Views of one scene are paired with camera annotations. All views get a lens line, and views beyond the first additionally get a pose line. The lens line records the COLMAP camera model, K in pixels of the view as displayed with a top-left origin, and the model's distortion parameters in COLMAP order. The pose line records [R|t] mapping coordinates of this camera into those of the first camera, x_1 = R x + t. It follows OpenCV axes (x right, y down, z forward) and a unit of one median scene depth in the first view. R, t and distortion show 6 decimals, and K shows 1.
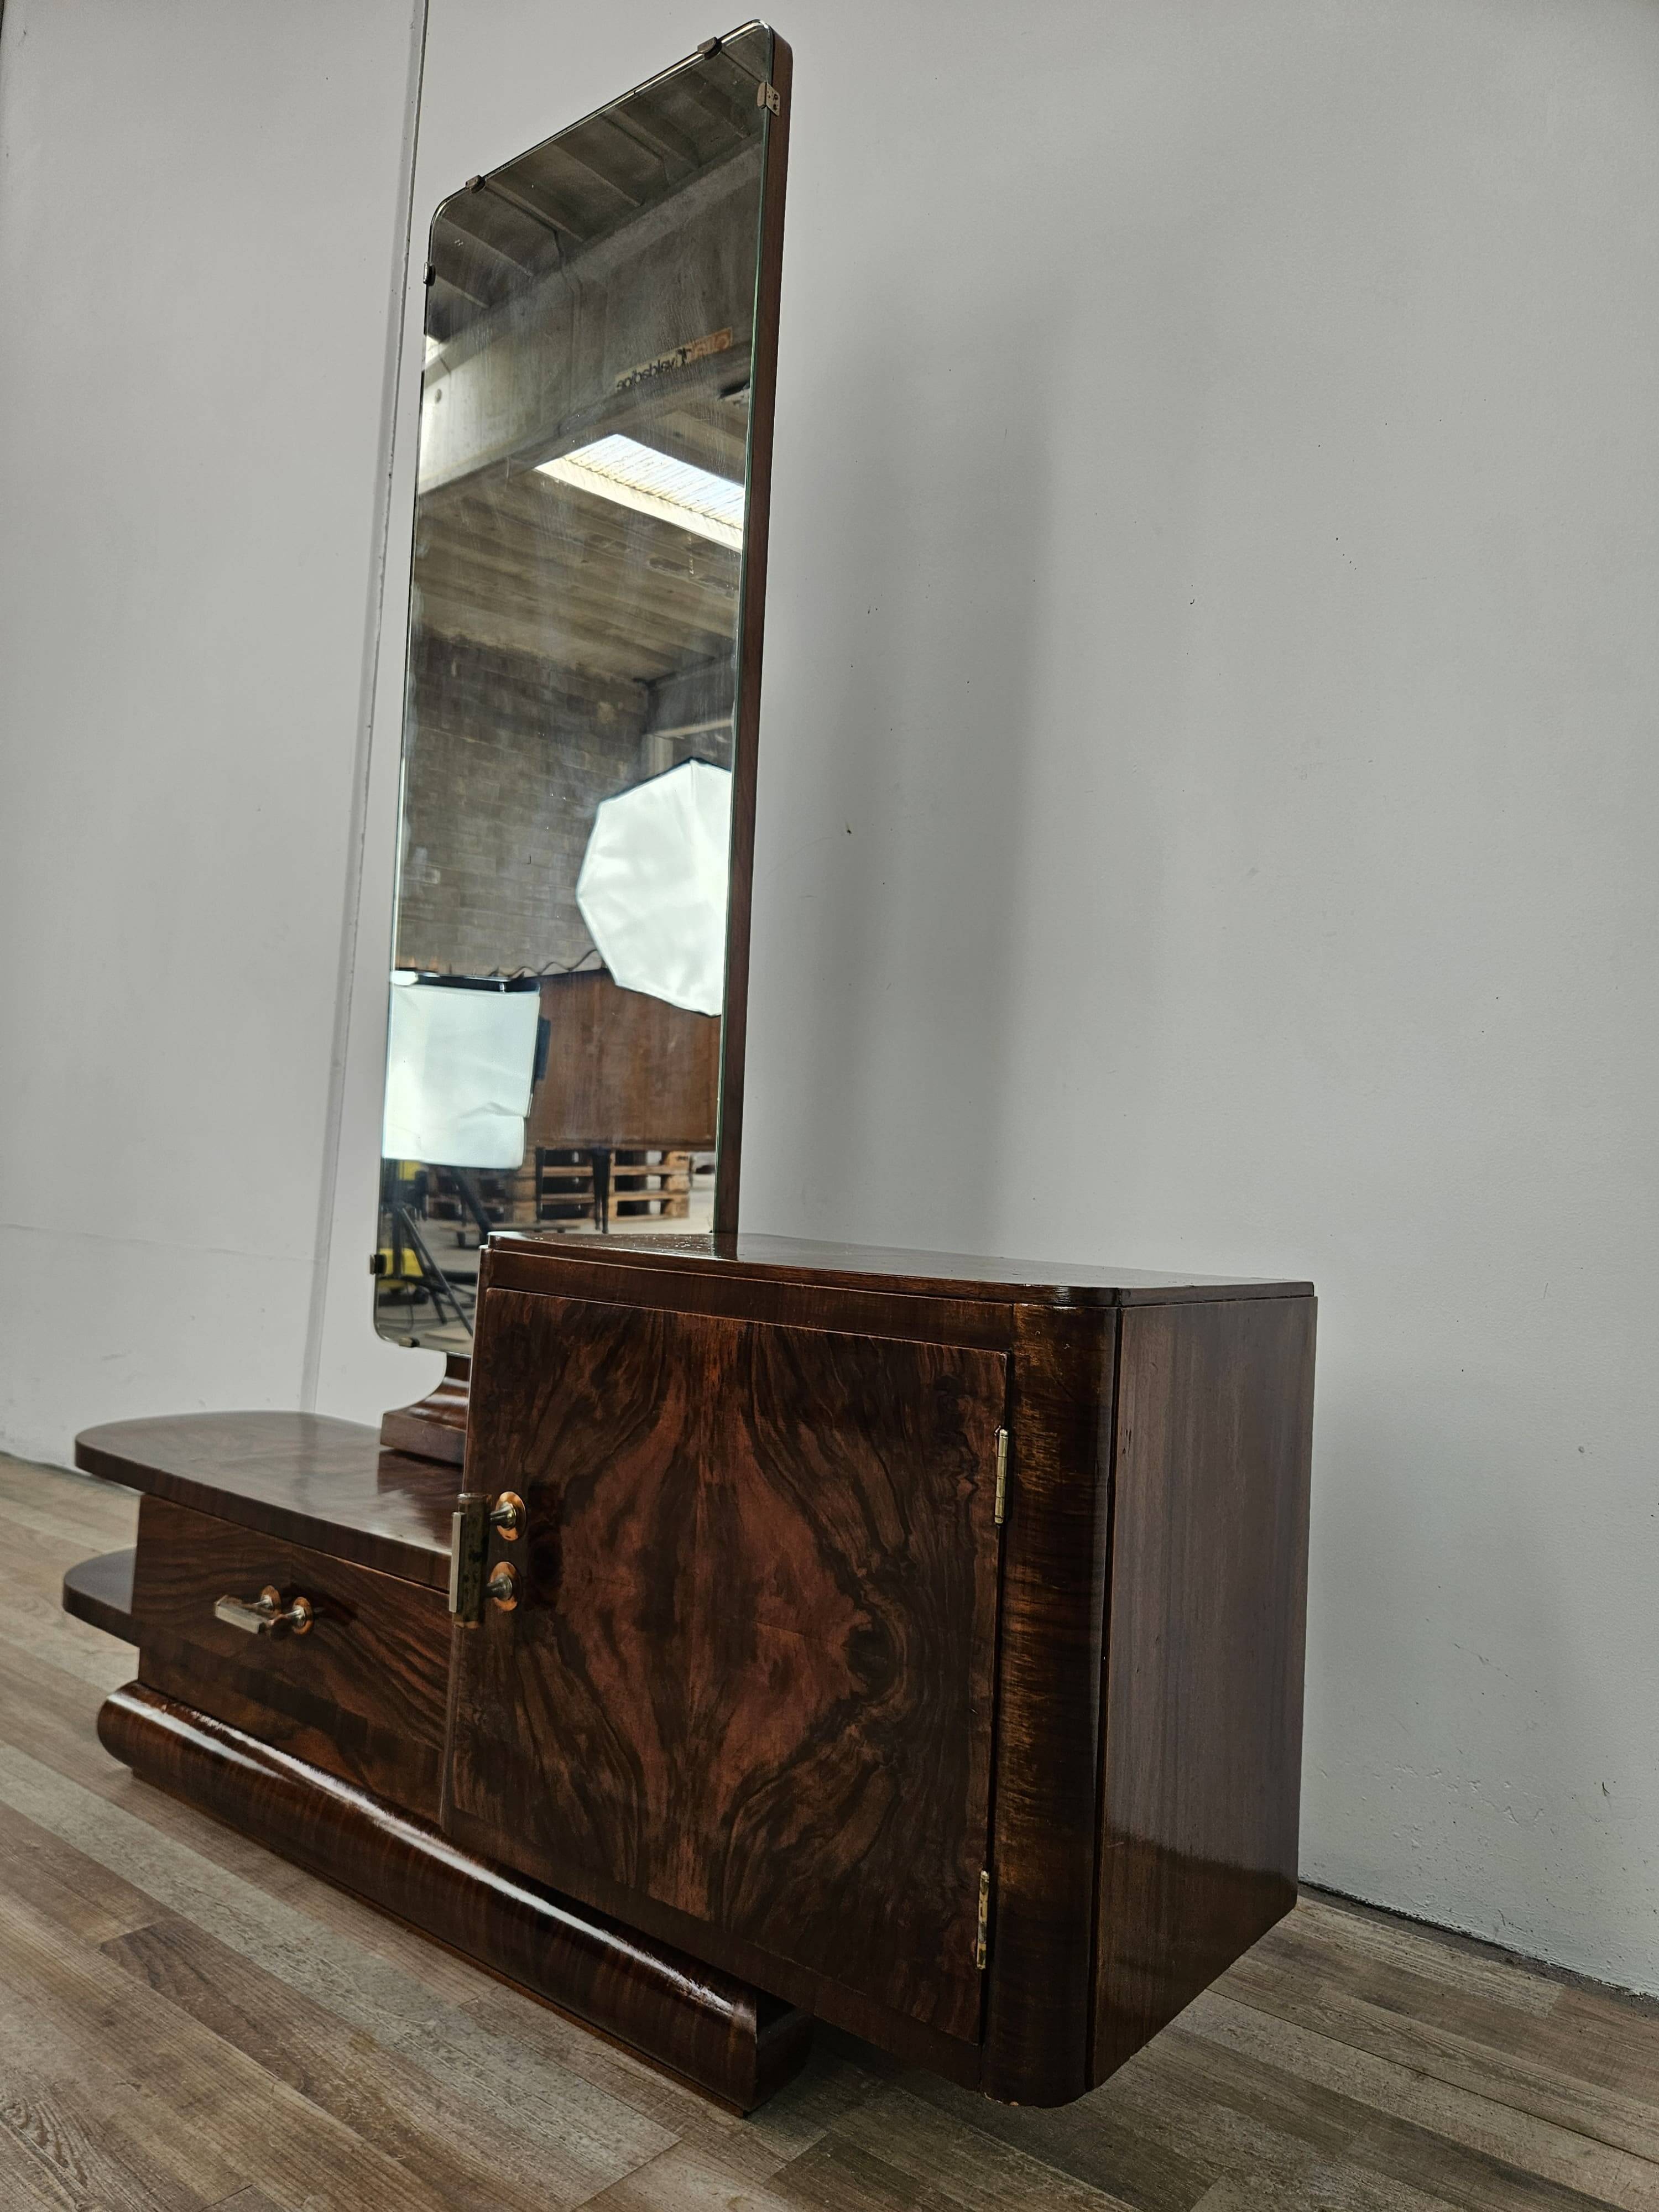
lens RADIAL K [[1525.8, 0, 828.4], [0, 1525.8, 1121.8], [0, 0, 1]] dist [0.044379, -0.048716]
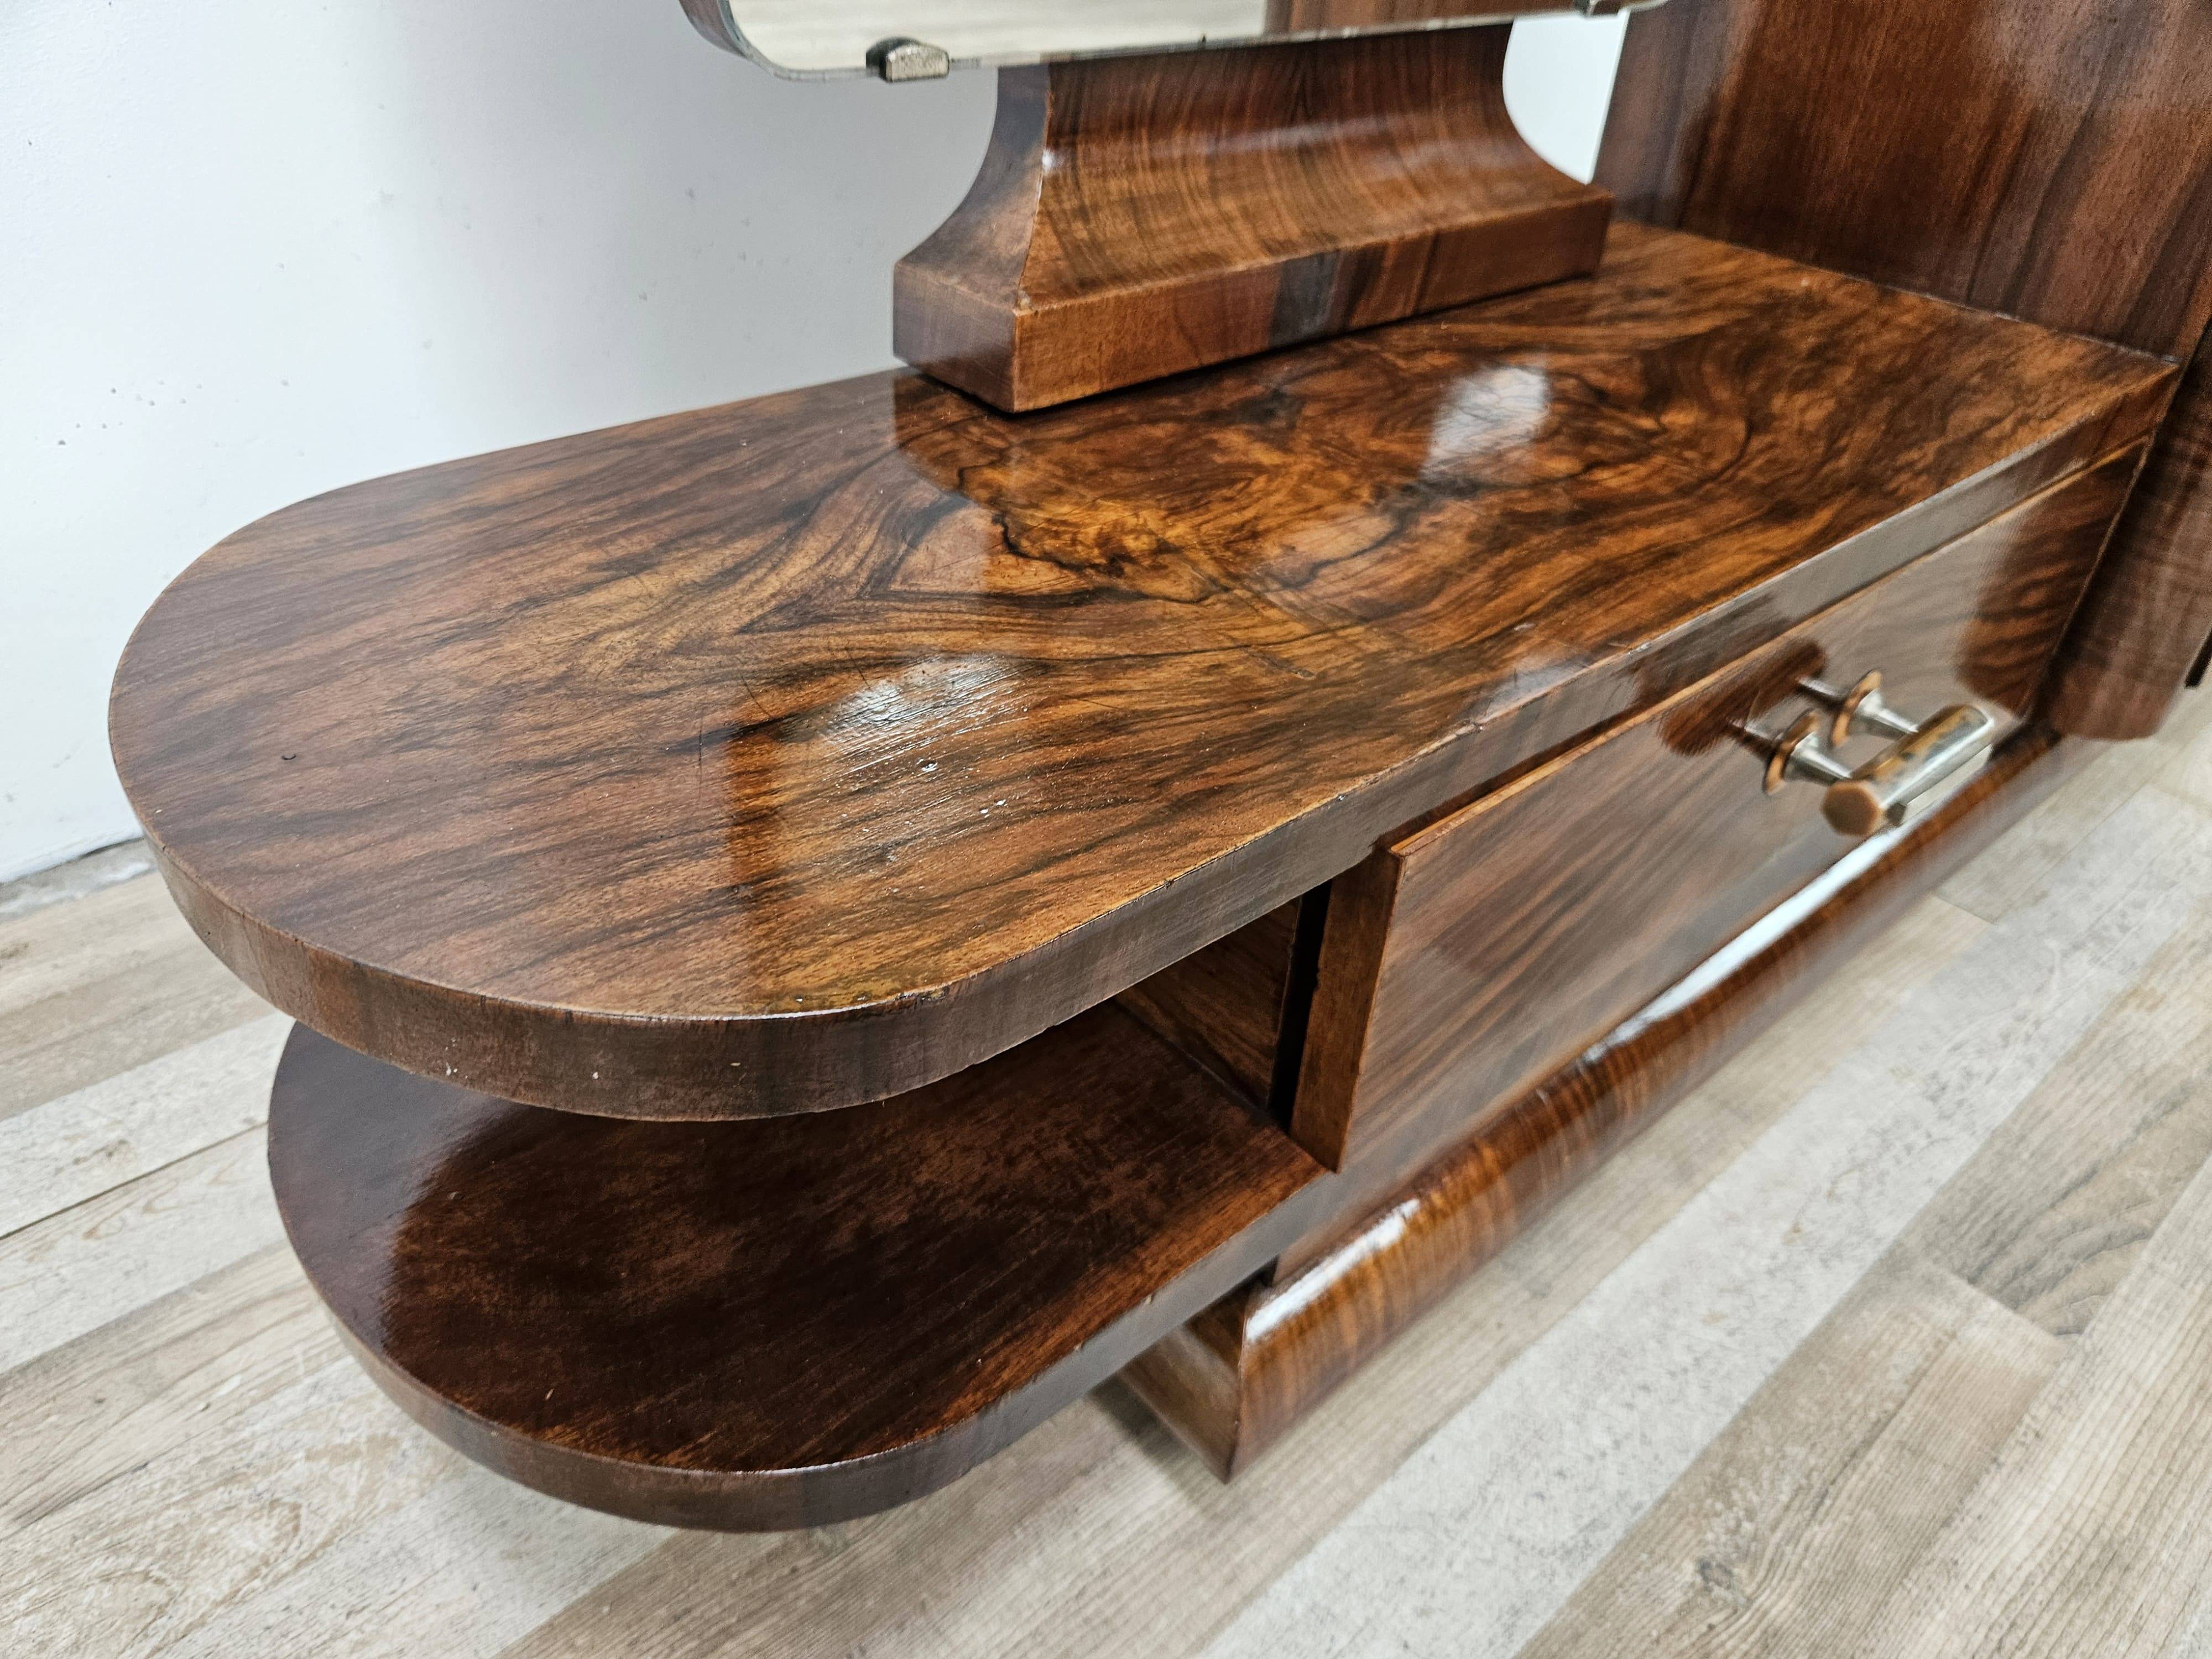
lens RADIAL K [[1525.8, 0, 1085.9], [0, 1525.8, 865.5], [0, 0, 1]] dist [0.044379, -0.048716]
pose [[0.180498, -0.622083, 0.761862, -0.995340], [-0.081381, 0.762482, 0.641871, 0.123302], [-0.980203, -0.177858, 0.087001, 1.565698]]
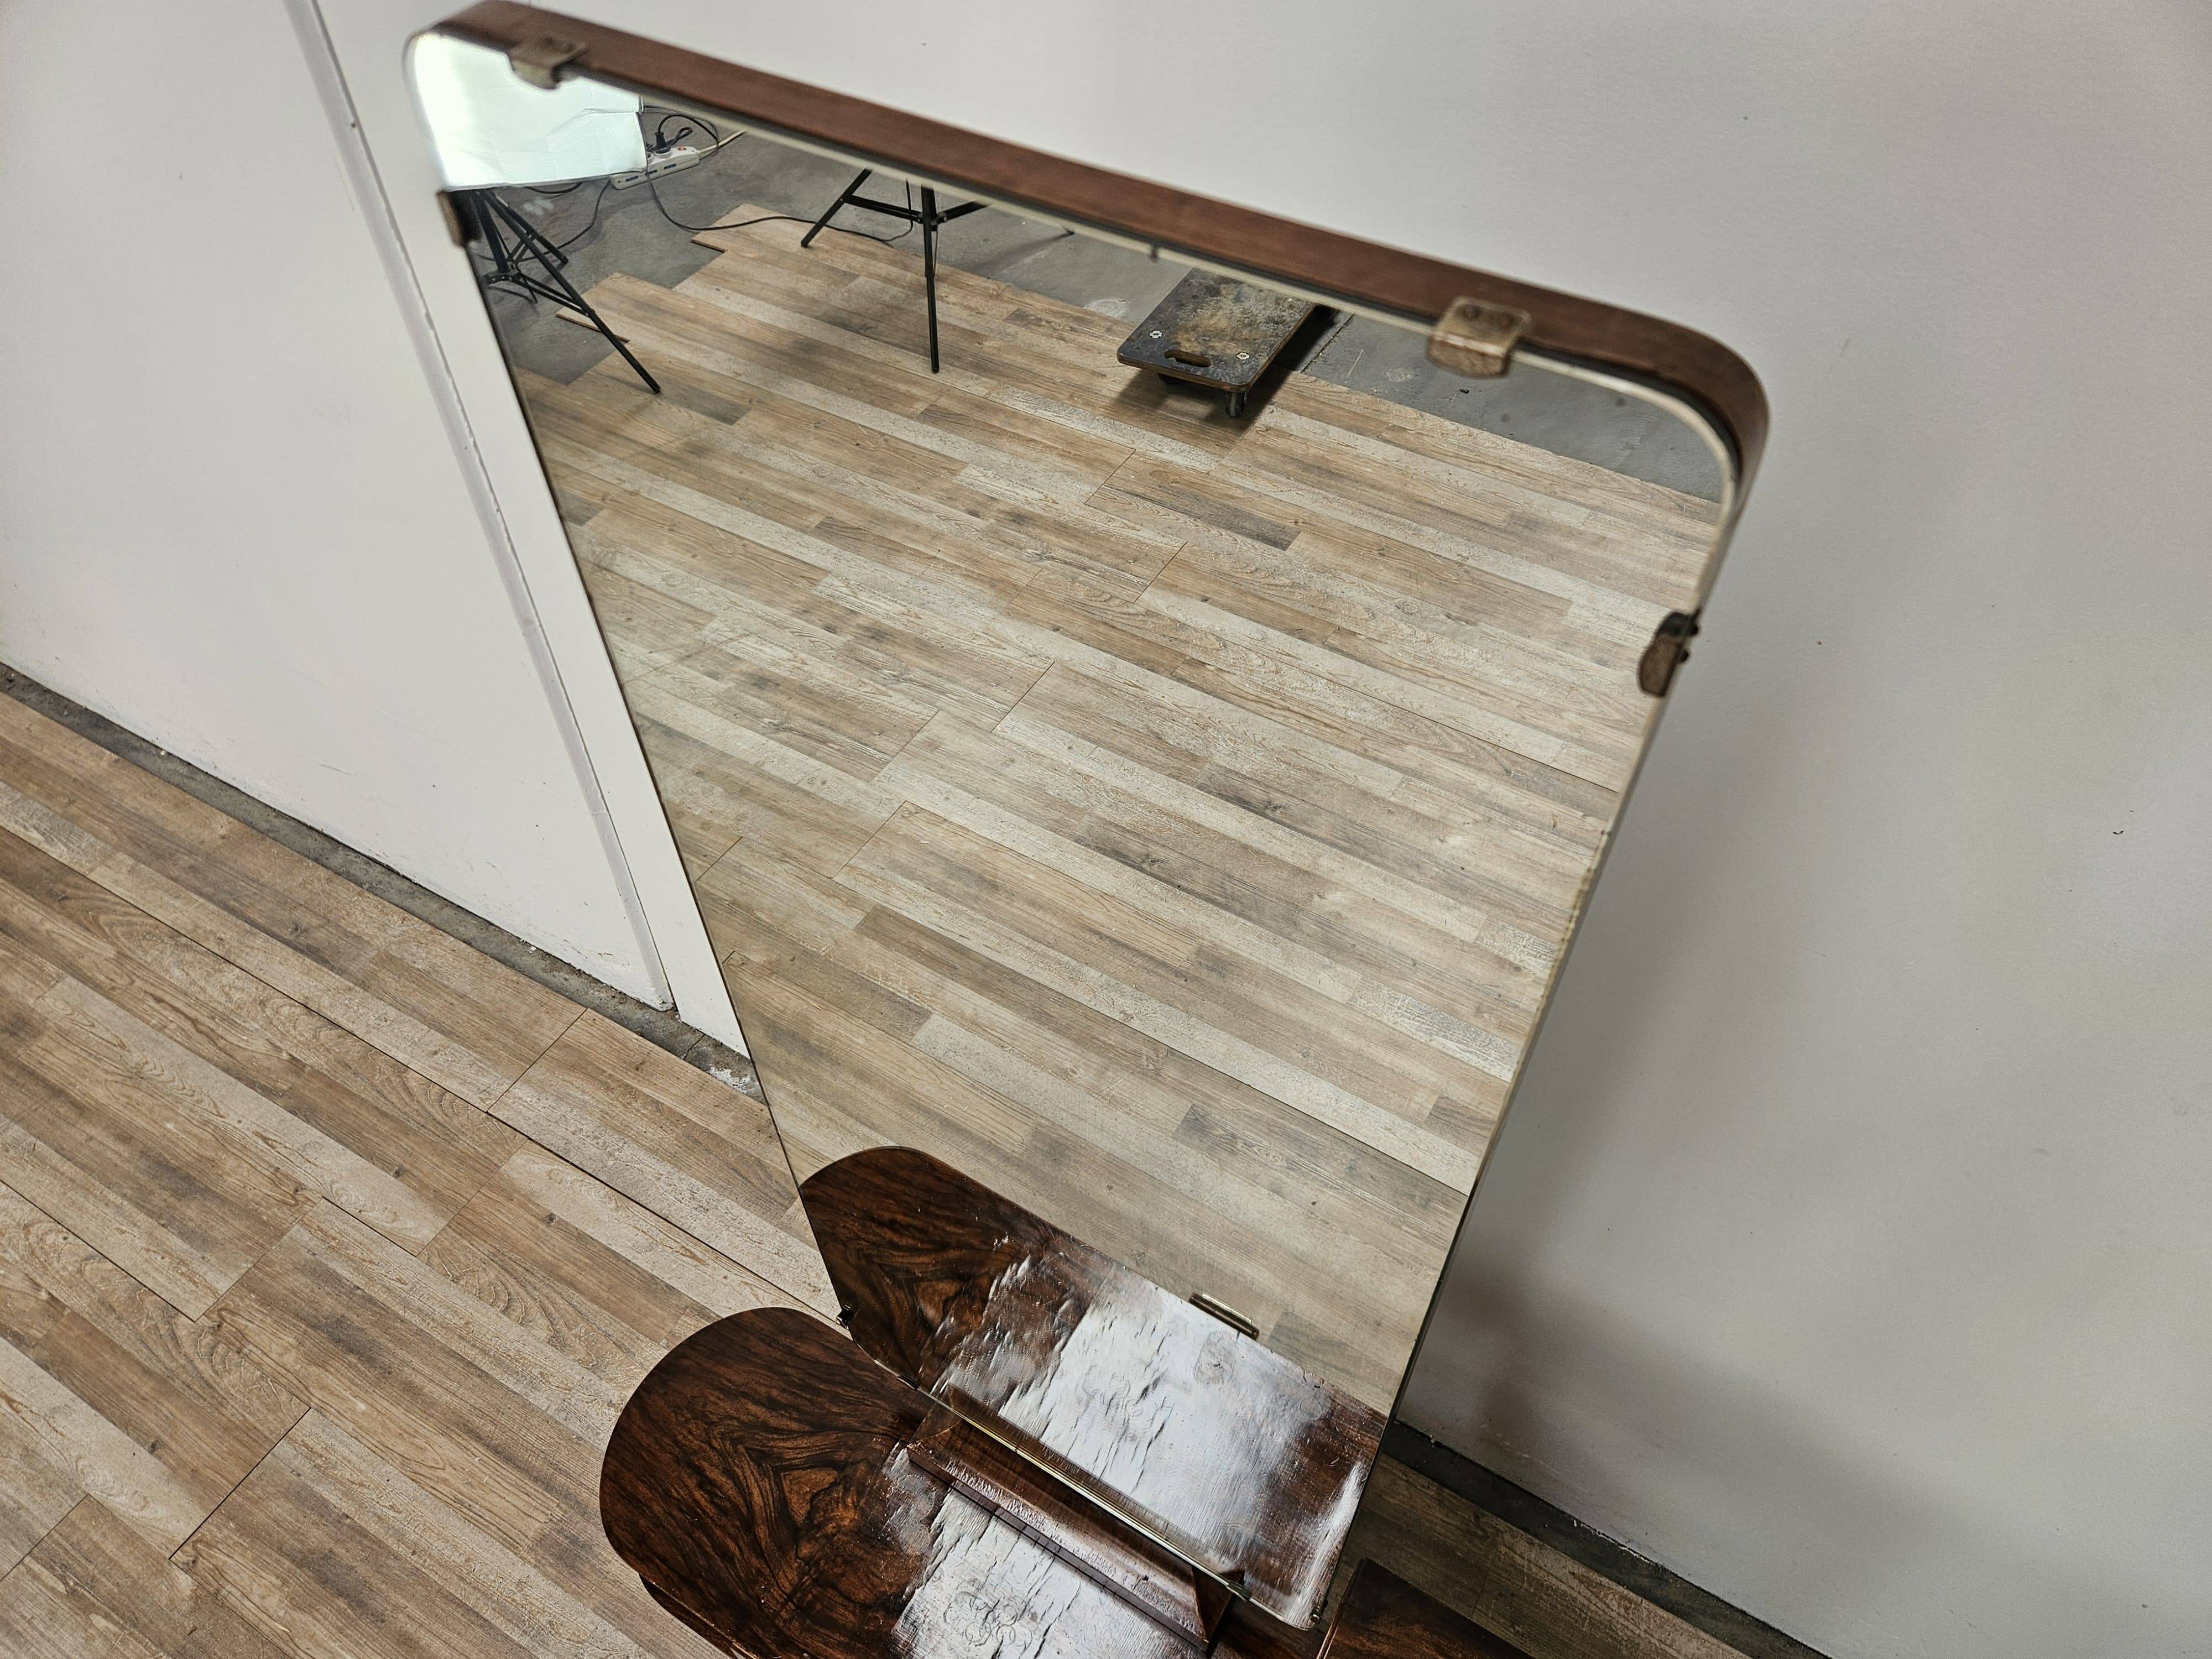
lens RADIAL K [[1525.8, 0, 1121.6], [0, 1525.8, 808.5], [0, 0, 1]] dist [0.044379, -0.048716]
pose [[0.988042, -0.144990, 0.052454, -0.250002], [0.049916, 0.622663, 0.780896, -1.351888], [-0.145883, -0.768940, 0.622455, 1.145027]]
